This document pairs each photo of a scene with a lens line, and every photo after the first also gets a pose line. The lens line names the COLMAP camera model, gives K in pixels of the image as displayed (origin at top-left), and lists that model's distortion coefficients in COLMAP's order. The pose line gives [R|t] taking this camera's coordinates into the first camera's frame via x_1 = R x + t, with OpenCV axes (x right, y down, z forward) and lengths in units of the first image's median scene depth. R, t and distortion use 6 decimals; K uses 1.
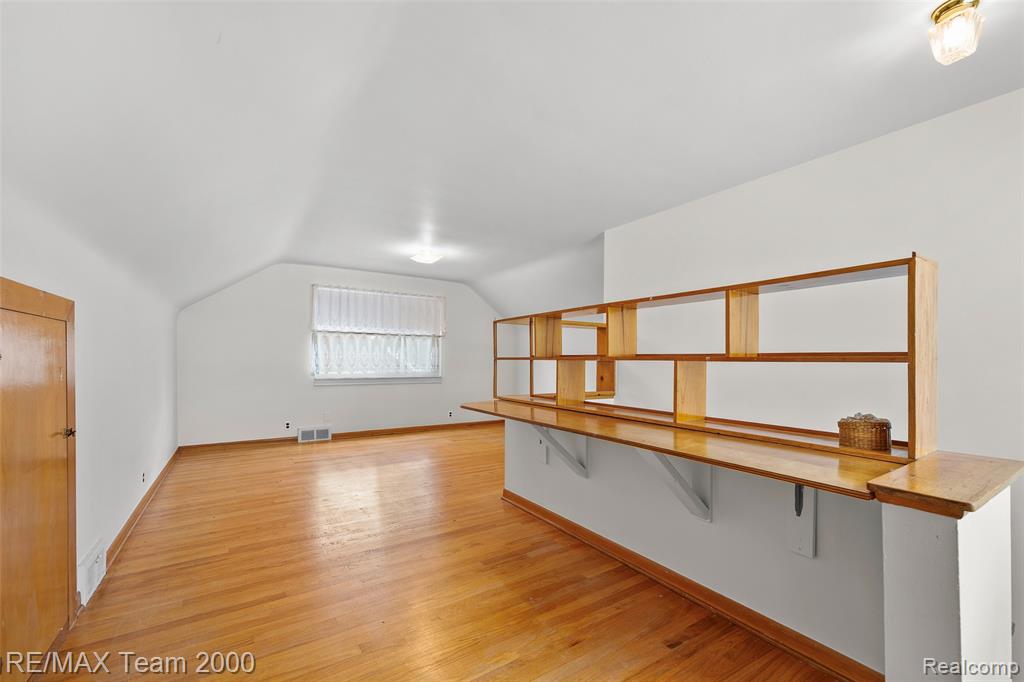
lens RADIAL K [[416.1, 0, 512.2], [0, 416.1, 361.5], [0, 0, 1]] dist [0.000589, 0.000006]
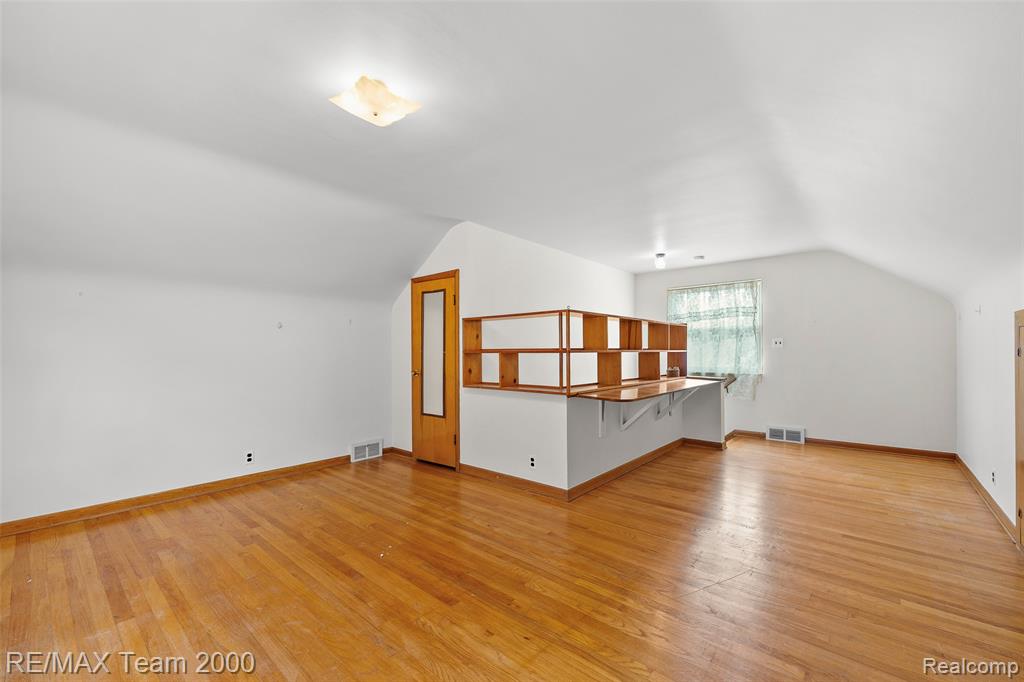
lens RADIAL K [[419.8, 0, 512.2], [0, 419.8, 331.8], [0, 0, 1]] dist [-0.000509, -0.000185]
pose [[-0.283852, 0.046552, 0.957737, -1.124844], [0.007881, 0.998900, -0.046218, -0.009204], [-0.958836, -0.005571, -0.283907, 1.731278]]
